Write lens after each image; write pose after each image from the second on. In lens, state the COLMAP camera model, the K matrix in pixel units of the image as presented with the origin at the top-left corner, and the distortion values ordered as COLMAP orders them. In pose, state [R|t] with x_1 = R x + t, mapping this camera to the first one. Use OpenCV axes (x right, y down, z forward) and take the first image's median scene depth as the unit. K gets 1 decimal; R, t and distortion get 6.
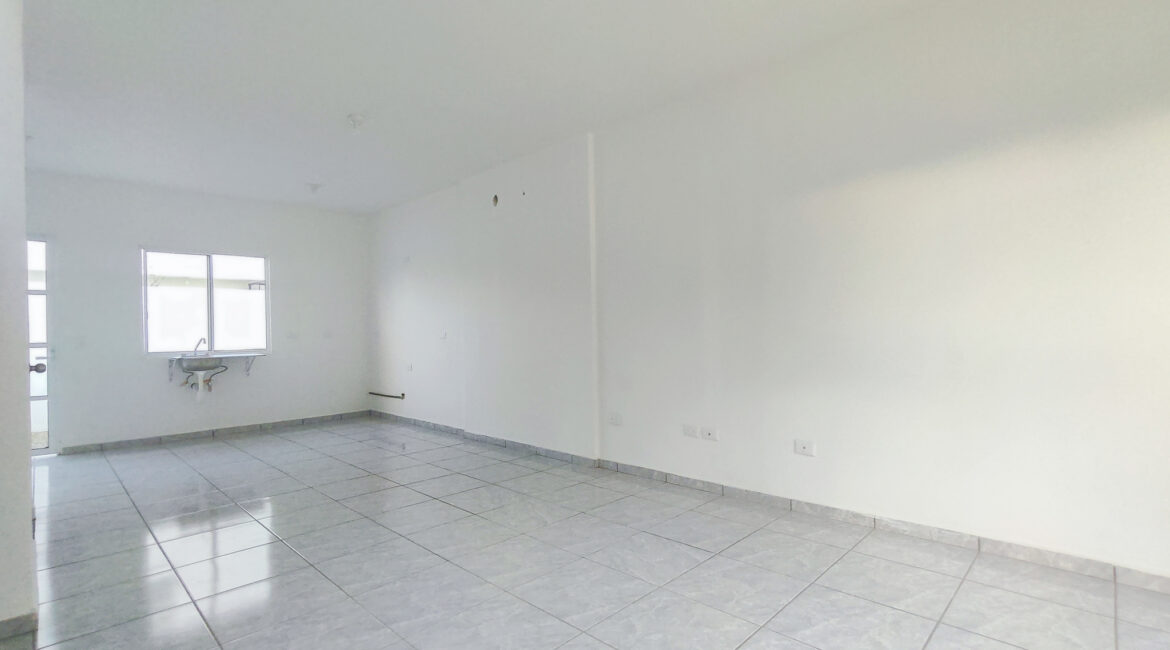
lens RADIAL K [[535.6, 0, 591.0], [0, 535.6, 327.1], [0, 0, 1]] dist [0.001748, 0.000664]
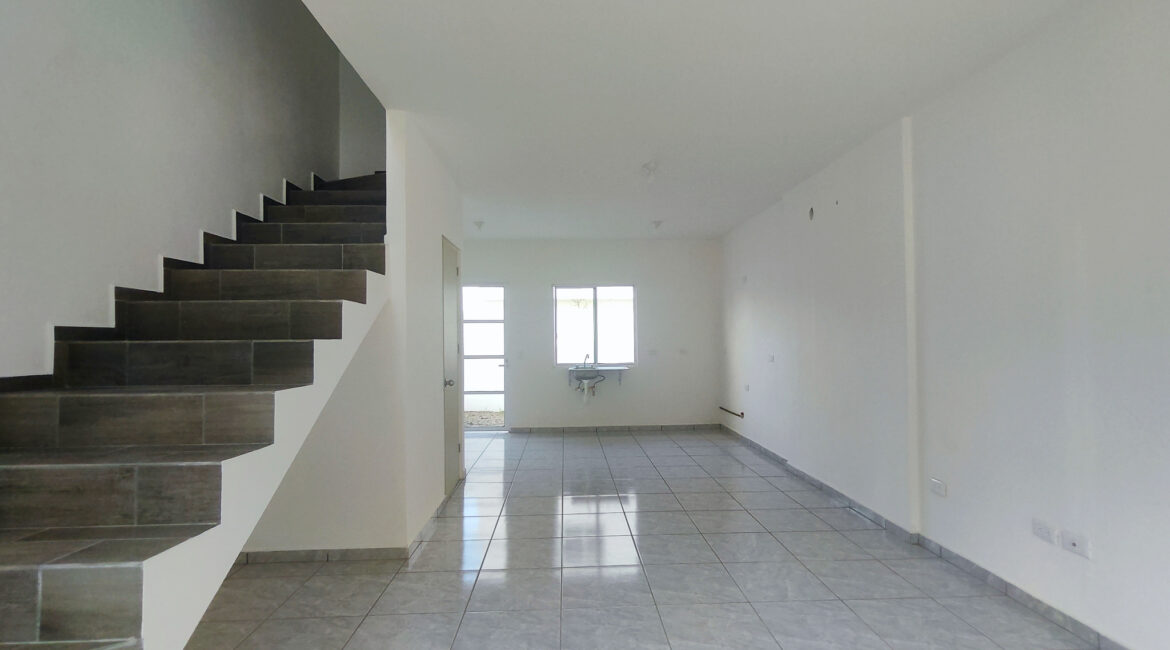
lens RADIAL K [[535.3, 0, 590.1], [0, 535.3, 327.5], [0, 0, 1]] dist [0.001943, 0.000479]
pose [[0.725832, -0.001997, -0.687869, 0.156904], [0.000223, 0.999996, -0.002669, -0.039076], [0.687872, 0.001784, 0.725830, 0.083453]]
